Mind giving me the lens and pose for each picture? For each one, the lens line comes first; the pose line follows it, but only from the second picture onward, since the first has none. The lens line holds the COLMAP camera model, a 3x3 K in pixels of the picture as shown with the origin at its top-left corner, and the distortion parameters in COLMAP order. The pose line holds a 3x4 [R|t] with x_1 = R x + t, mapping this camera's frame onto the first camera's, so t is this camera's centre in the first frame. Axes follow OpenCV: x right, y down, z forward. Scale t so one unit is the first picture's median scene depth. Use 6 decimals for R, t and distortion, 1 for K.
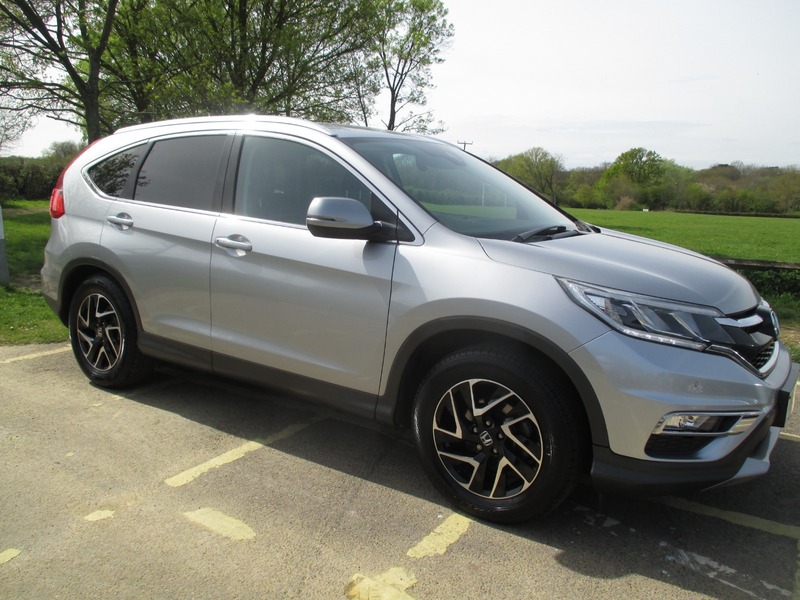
lens RADIAL K [[668.8, 0, 401.8], [0, 668.8, 316.4], [0, 0, 1]] dist [-0.032884, 0.003536]
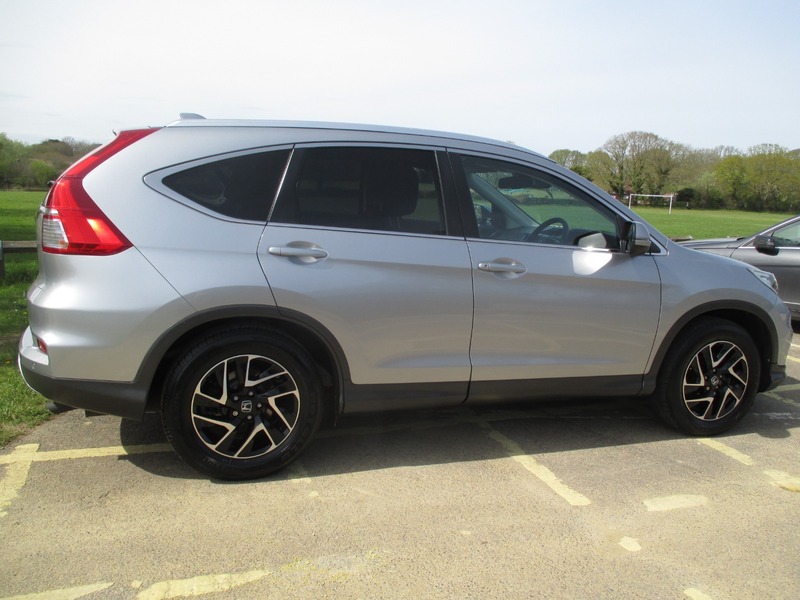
lens RADIAL K [[668.8, 0, 401.8], [0, 668.8, 316.4], [0, 0, 1]] dist [-0.032884, 0.003536]
pose [[0.592157, -0.156023, 0.790574, -1.318343], [0.127613, 0.986853, 0.099174, -0.179080], [-0.795654, 0.042161, 0.604283, 0.600168]]
